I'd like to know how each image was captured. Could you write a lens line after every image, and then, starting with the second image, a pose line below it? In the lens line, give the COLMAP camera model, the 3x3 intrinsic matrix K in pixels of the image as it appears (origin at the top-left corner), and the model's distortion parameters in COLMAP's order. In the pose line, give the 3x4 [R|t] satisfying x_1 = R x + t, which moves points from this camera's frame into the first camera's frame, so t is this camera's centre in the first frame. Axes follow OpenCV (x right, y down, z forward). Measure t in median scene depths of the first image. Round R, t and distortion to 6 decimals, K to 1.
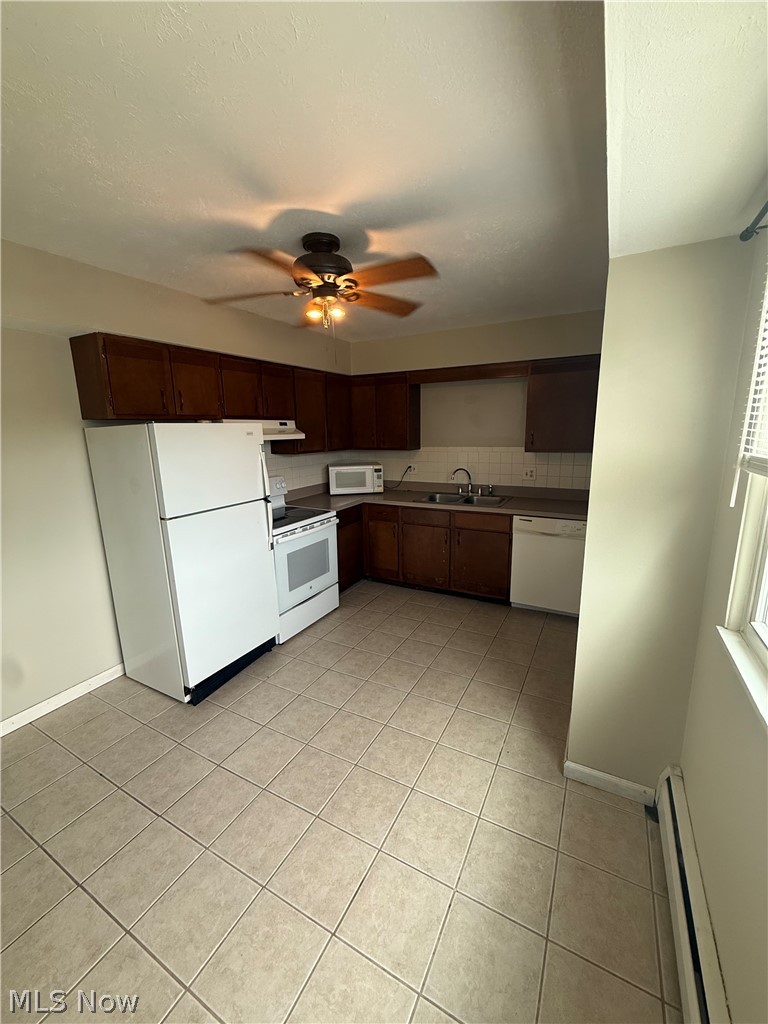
lens RADIAL K [[407.8, 0, 384.5], [0, 407.8, 509.7], [0, 0, 1]] dist [-0.000390, 0.000268]
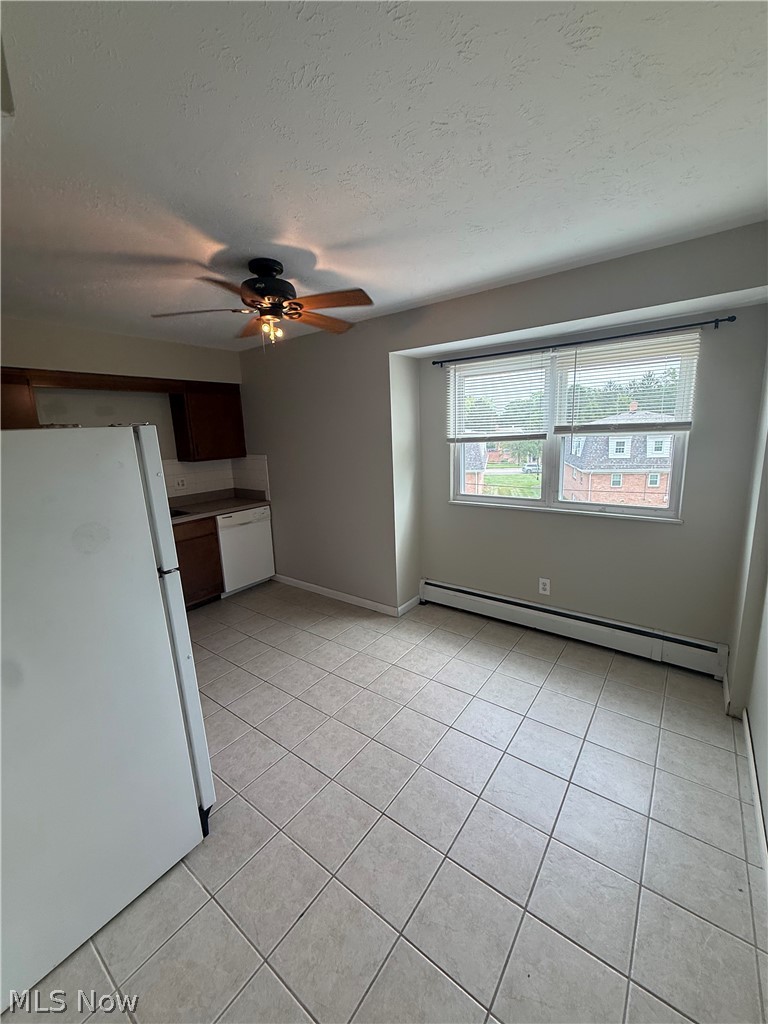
lens RADIAL K [[407.8, 0, 384.5], [0, 407.8, 509.7], [0, 0, 1]] dist [-0.000390, 0.000268]
pose [[0.145504, -0.177695, 0.973269, -1.183762], [0.229329, 0.963003, 0.141536, -0.094025], [-0.962412, 0.202605, 0.180871, 0.562240]]
